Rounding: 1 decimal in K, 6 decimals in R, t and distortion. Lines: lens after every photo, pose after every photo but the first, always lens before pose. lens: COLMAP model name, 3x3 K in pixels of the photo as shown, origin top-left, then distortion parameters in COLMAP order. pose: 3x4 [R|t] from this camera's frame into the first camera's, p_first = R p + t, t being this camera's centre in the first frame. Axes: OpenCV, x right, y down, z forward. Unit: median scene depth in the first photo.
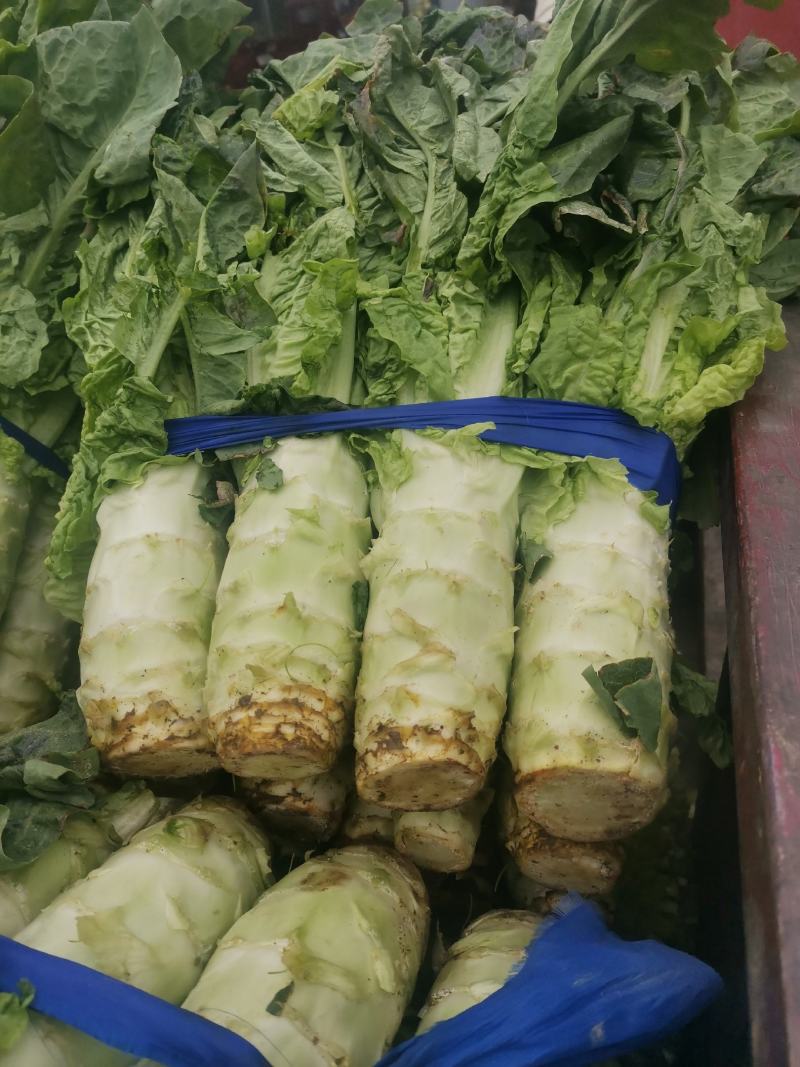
lens RADIAL K [[810.7, 0, 396.1], [0, 810.7, 538.7], [0, 0, 1]] dist [0.081010, -0.114245]
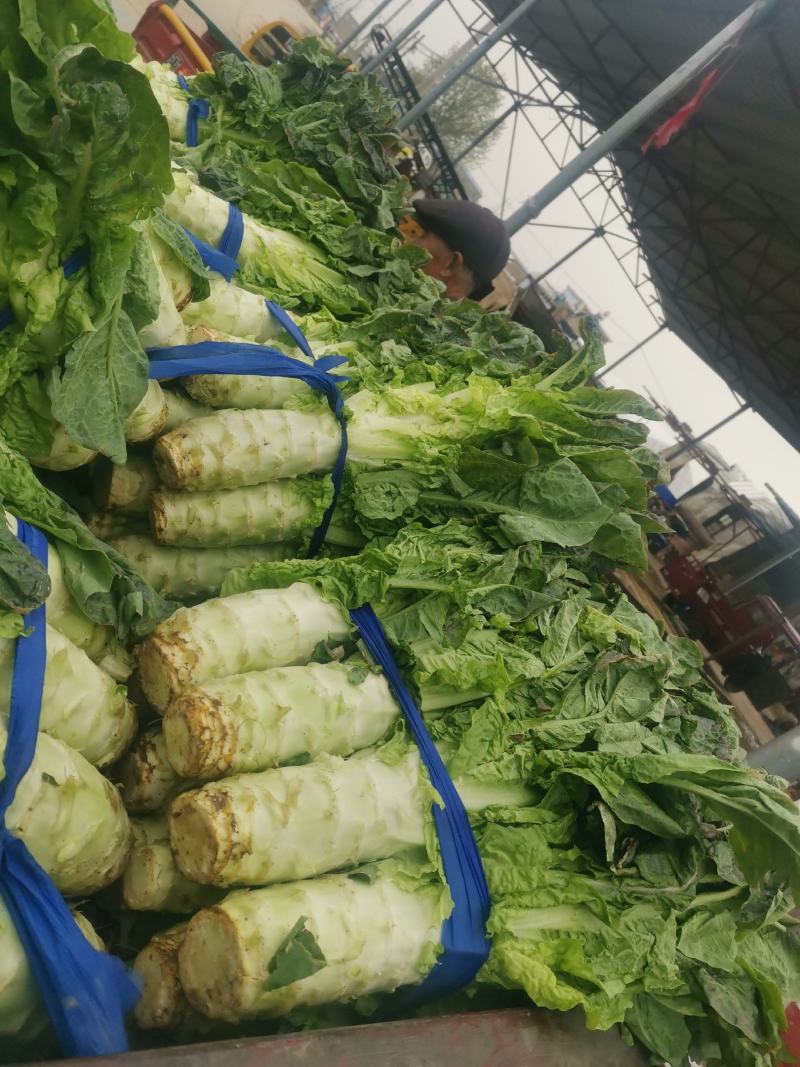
lens RADIAL K [[810.7, 0, 396.1], [0, 810.7, 538.7], [0, 0, 1]] dist [0.081010, -0.114245]
pose [[0.352094, 0.871268, -0.341938, 0.151486], [-0.933364, 0.299632, -0.197614, 0.072580], [-0.069719, 0.388731, 0.918709, -0.450573]]
